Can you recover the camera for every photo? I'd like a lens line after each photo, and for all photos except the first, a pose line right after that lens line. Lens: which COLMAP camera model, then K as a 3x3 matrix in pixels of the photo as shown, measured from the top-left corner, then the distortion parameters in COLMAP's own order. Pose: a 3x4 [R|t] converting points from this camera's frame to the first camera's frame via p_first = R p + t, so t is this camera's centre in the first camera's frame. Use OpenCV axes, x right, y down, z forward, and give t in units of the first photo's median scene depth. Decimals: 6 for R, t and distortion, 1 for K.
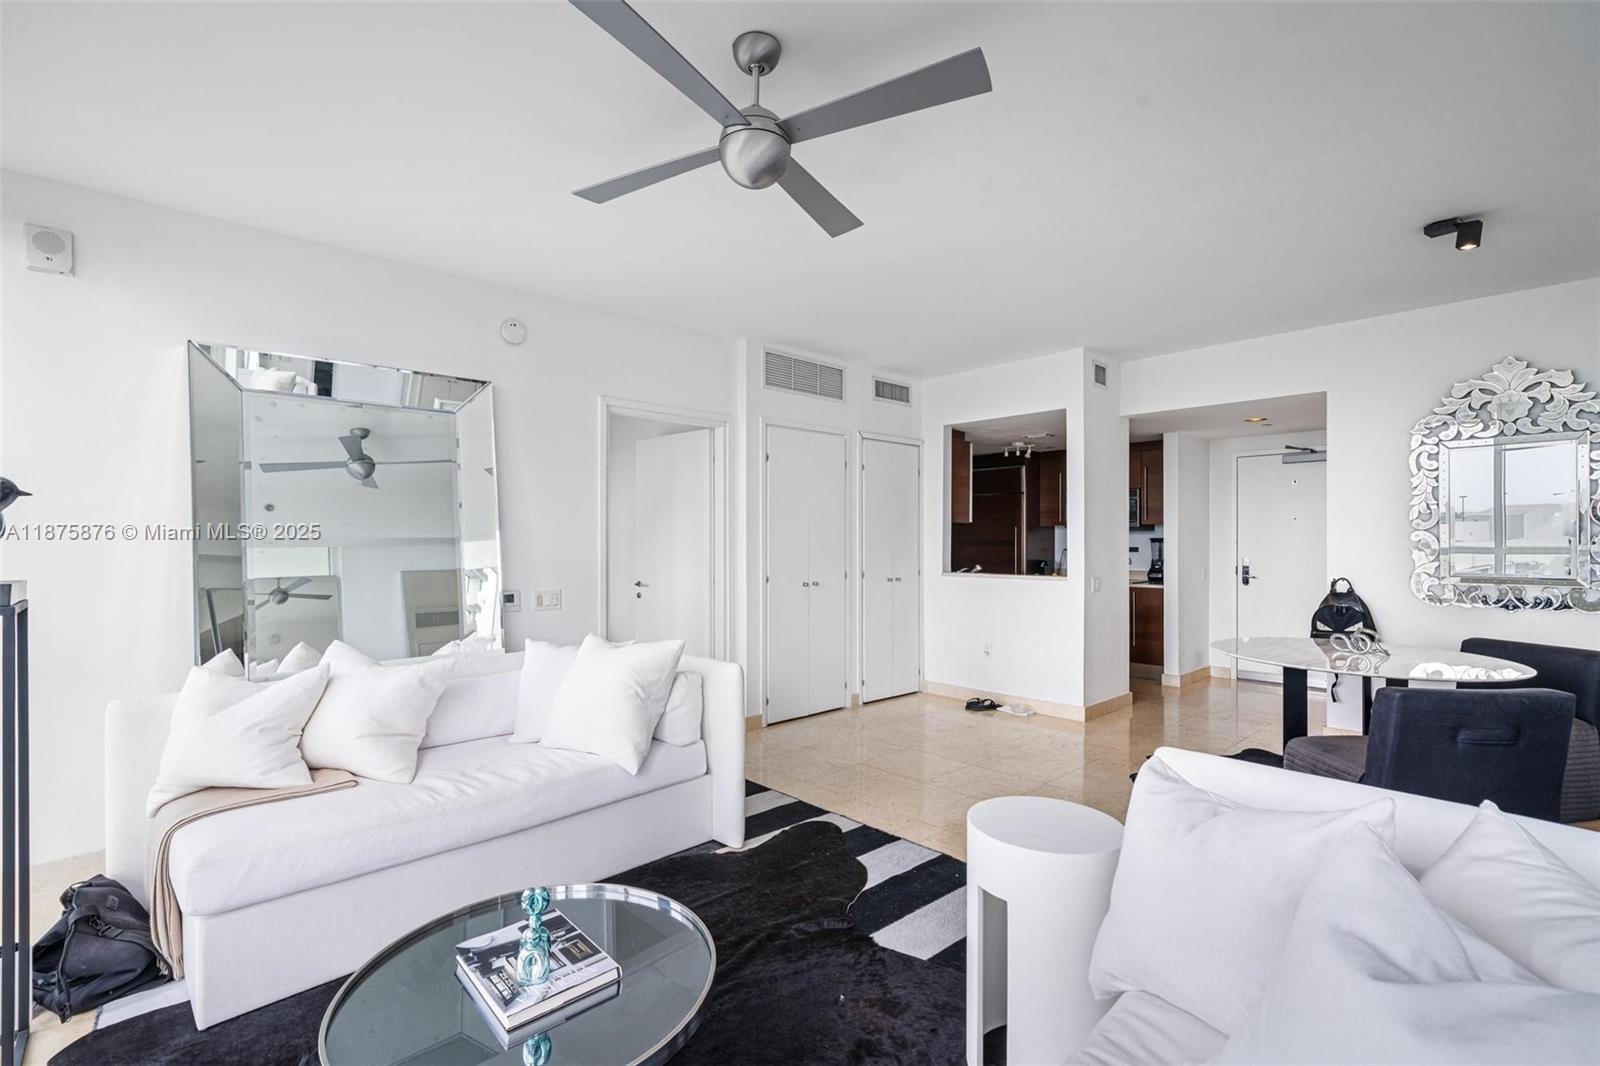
lens RADIAL K [[696.3, 0, 782.9], [0, 696.3, 541.5], [0, 0, 1]] dist [-0.000769, 0.001209]
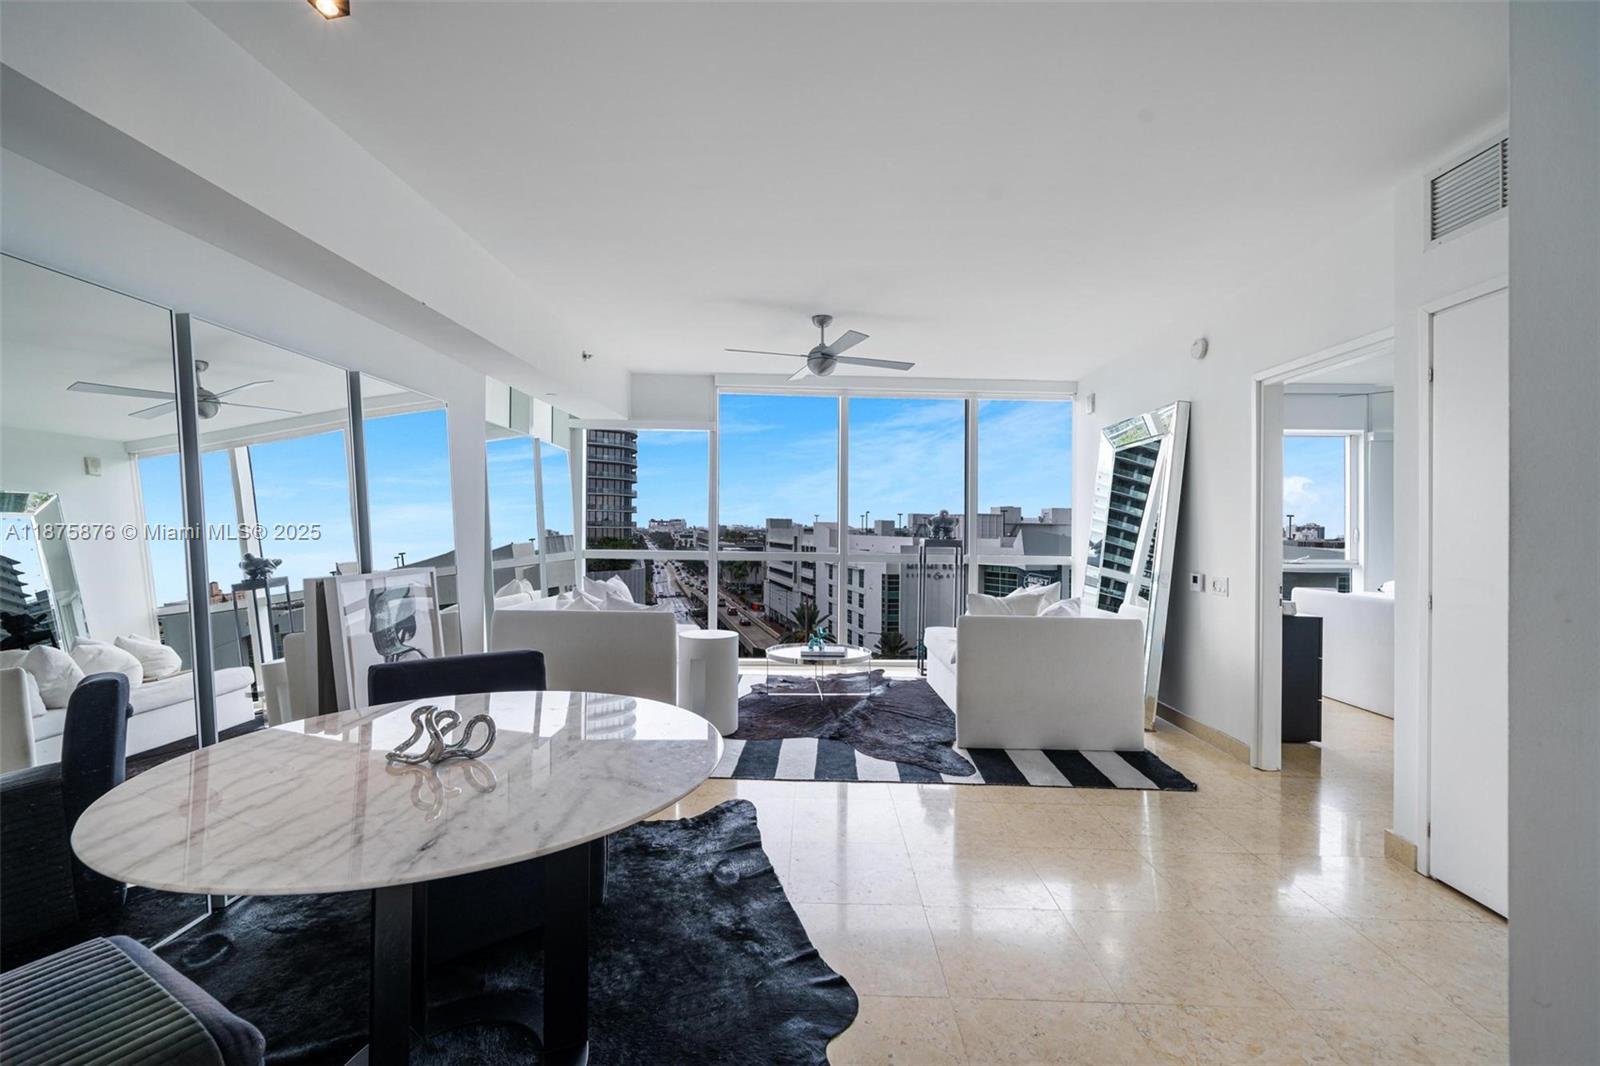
lens RADIAL K [[696.3, 0, 819.7], [0, 696.3, 524.4], [0, 0, 1]] dist [-0.000769, 0.001209]
pose [[-0.664699, -0.010498, -0.747037, 1.132952], [-0.011297, 0.999928, -0.003999, 0.002685], [0.747026, 0.005781, -0.664770, 1.659313]]
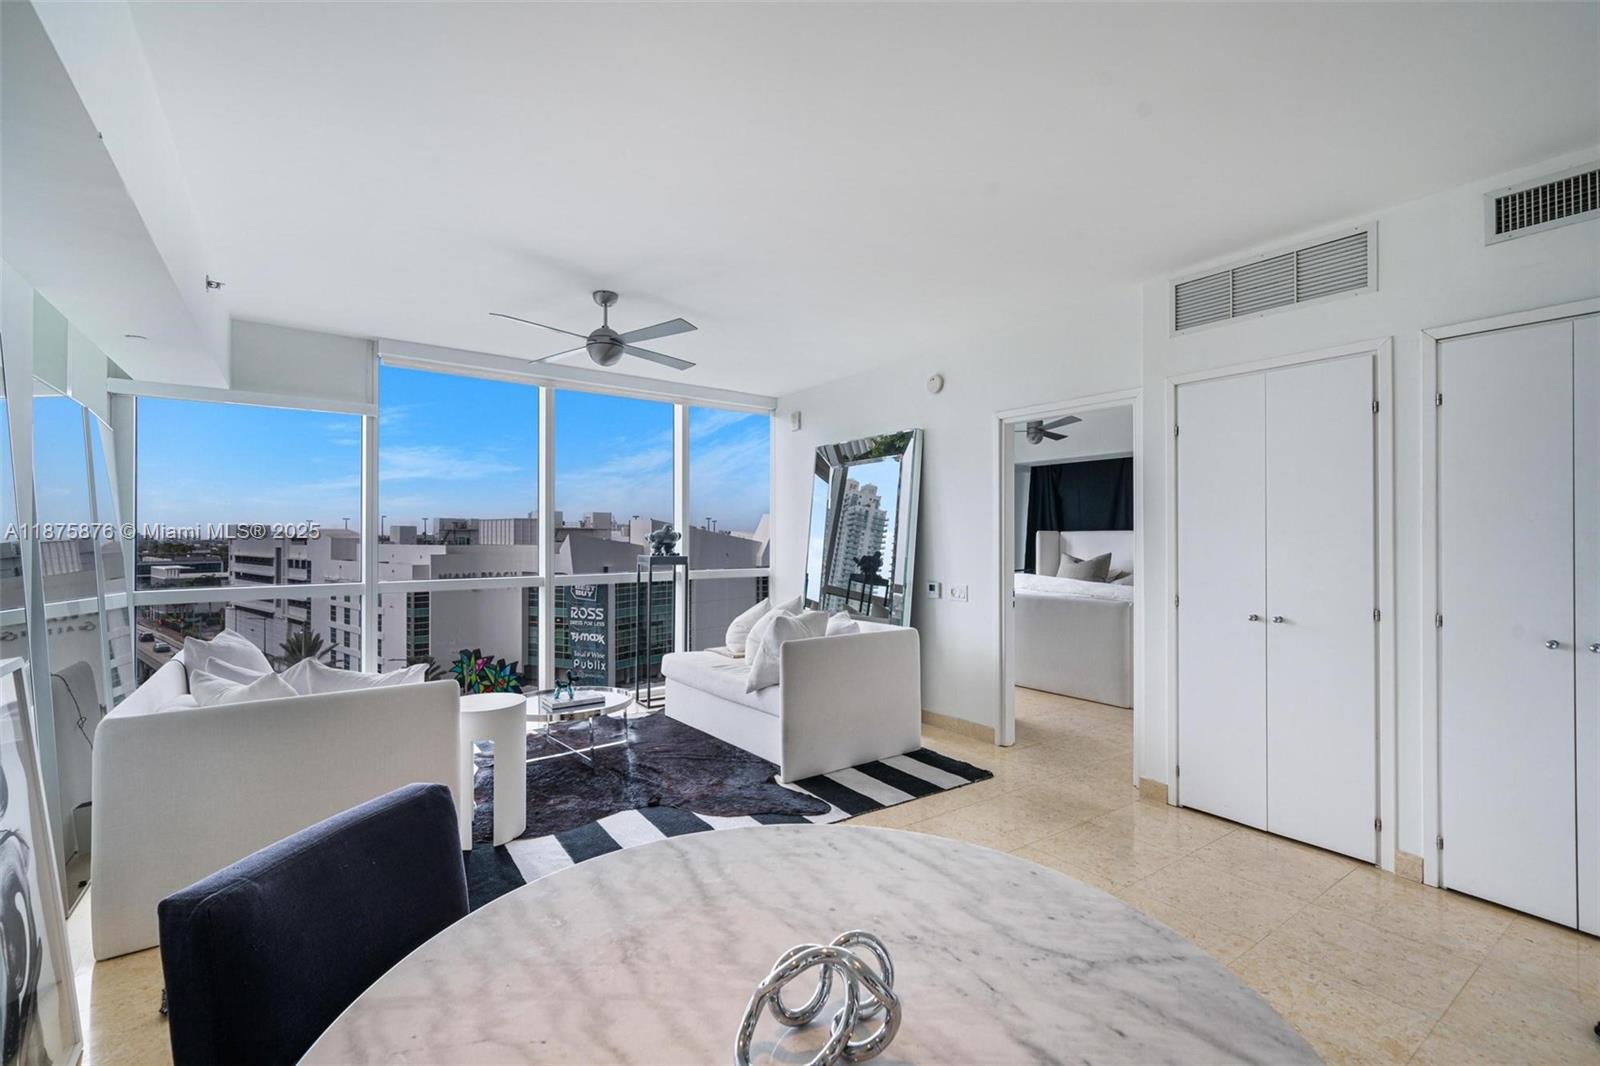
lens RADIAL K [[696.3, 0, 806.3], [0, 696.3, 525.7], [0, 0, 1]] dist [-0.000769, 0.001209]
pose [[-0.103492, -0.012853, -0.994547, 1.199207], [0.001303, 0.999914, -0.013058, -0.022752], [0.994629, -0.002647, -0.103466, 1.142428]]
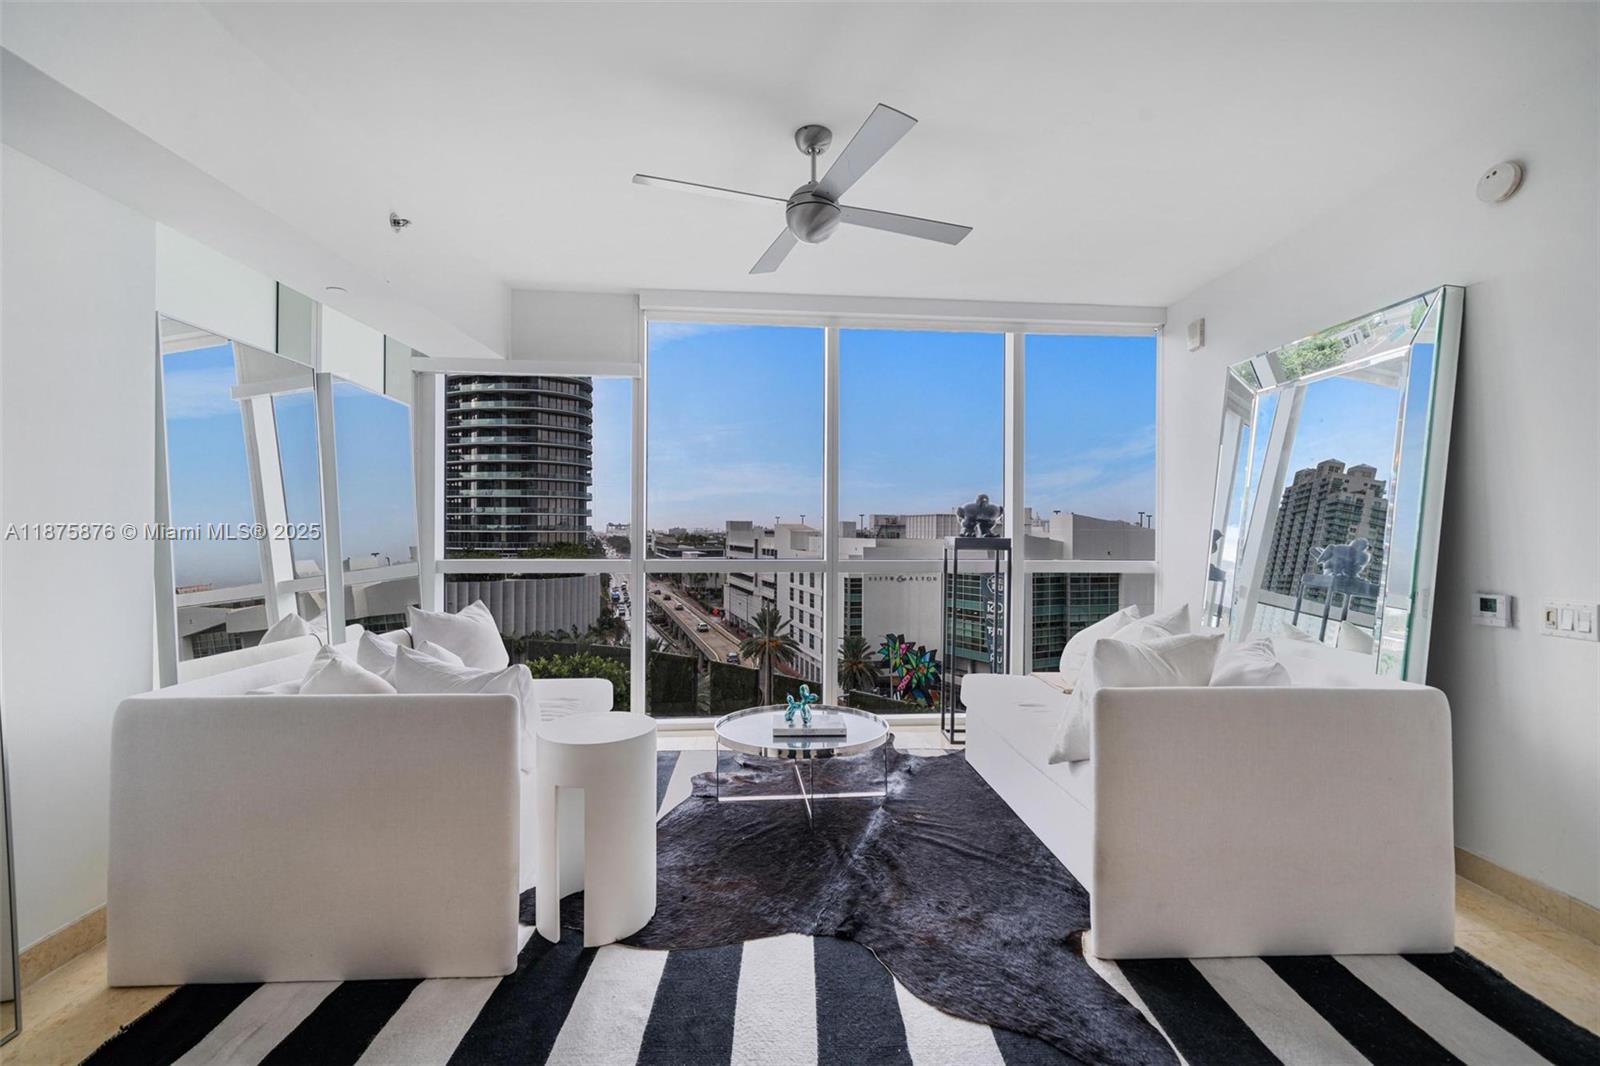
lens RADIAL K [[696.3, 0, 795.4], [0, 696.3, 527.7], [0, 0, 1]] dist [-0.000769, 0.001209]
pose [[-0.647888, -0.004909, -0.761720, 0.642896], [-0.003825, 0.999988, -0.003192, 0.020254], [0.761726, 0.000846, -0.647899, 1.180391]]
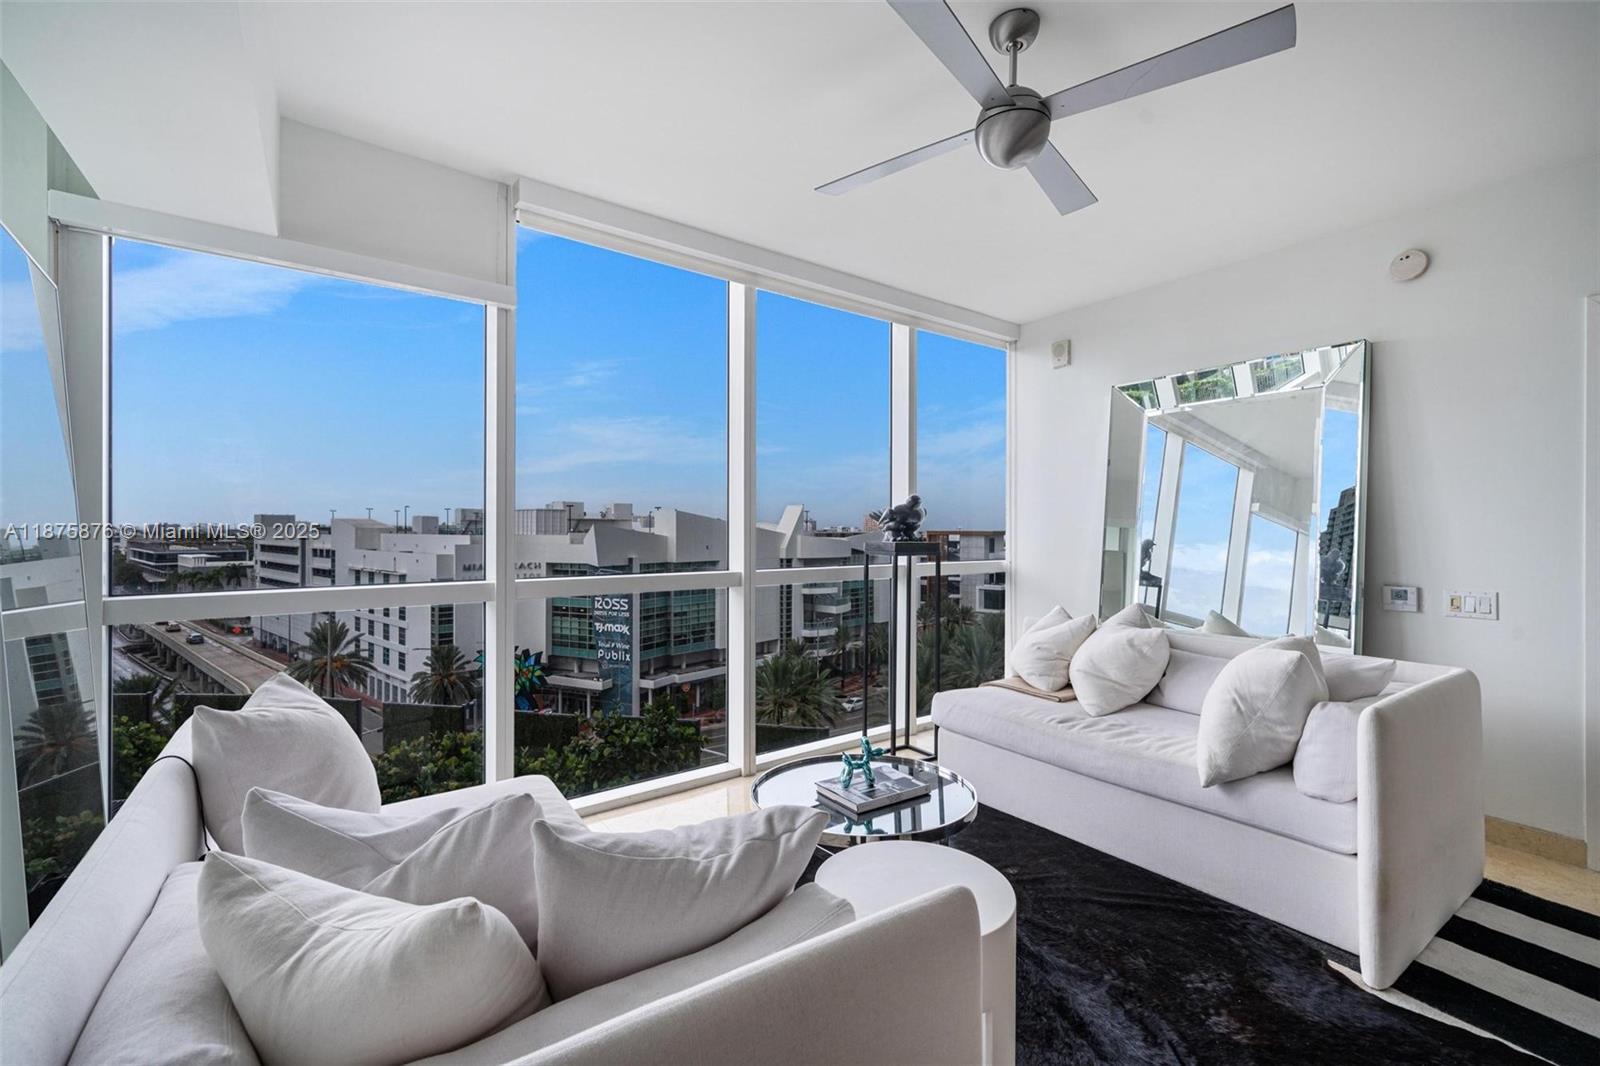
lens RADIAL K [[696.3, 0, 809.2], [0, 696.3, 532.6], [0, 0, 1]] dist [-0.000769, 0.001209]
pose [[-0.121797, 0.009344, -0.992511, 0.635424], [-0.002014, 0.999951, 0.009662, 0.003658], [0.992553, 0.003176, -0.121772, 0.531305]]
